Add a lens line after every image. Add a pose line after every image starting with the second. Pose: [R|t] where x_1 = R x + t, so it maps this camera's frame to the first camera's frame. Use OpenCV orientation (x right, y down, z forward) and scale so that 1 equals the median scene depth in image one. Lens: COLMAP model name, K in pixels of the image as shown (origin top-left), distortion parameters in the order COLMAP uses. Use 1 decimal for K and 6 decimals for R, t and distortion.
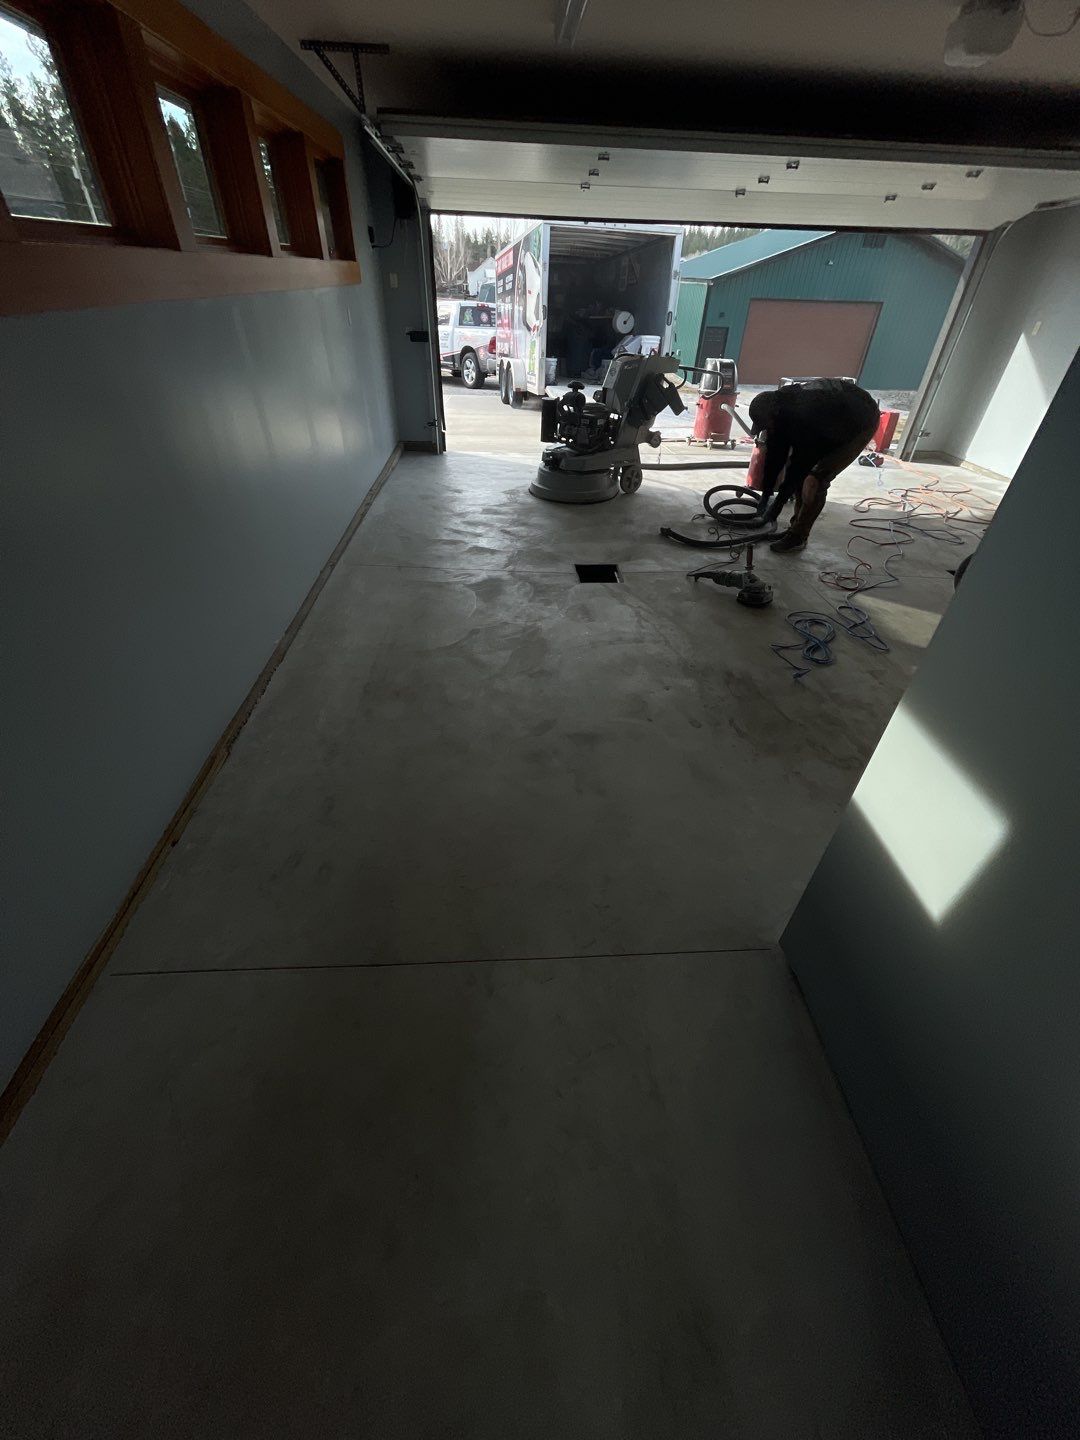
lens RADIAL K [[576.5, 0, 540.0], [0, 576.5, 720.0], [0, 0, 1]] dist [-0.002655, -0.000028]
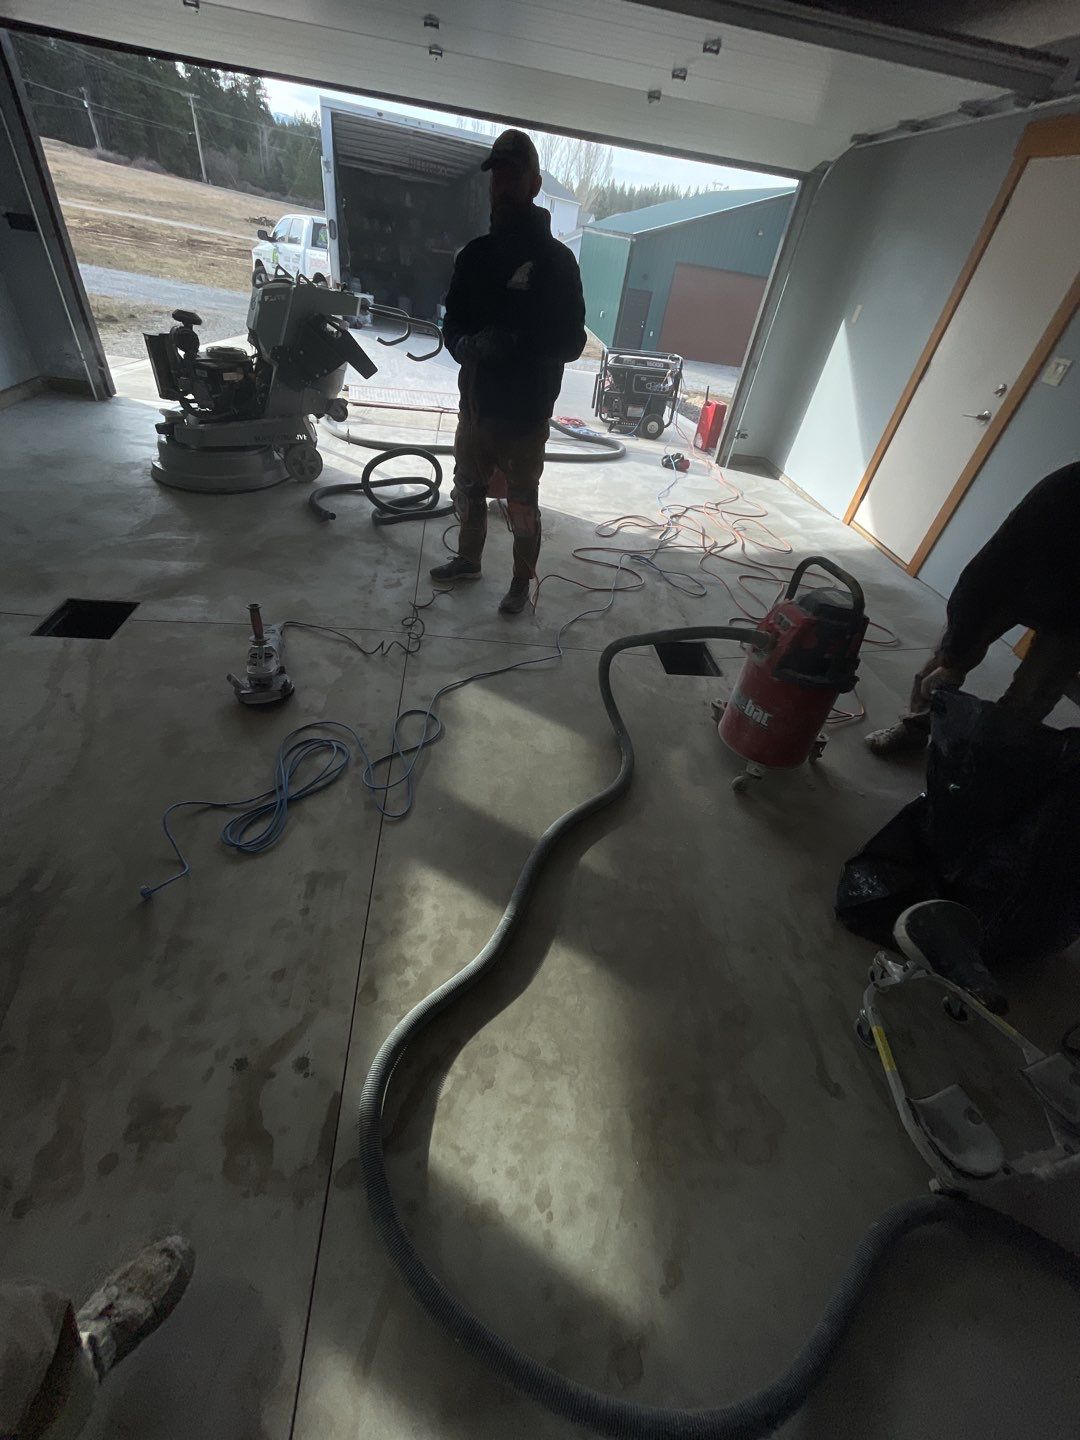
lens RADIAL K [[576.5, 0, 540.0], [0, 576.5, 720.0], [0, 0, 1]] dist [-0.002655, -0.000028]
pose [[0.993811, 0.049687, 0.099353, 0.414238], [-0.055308, 0.996973, 0.054651, -0.158254], [-0.096337, -0.059808, 0.993550, 0.244726]]
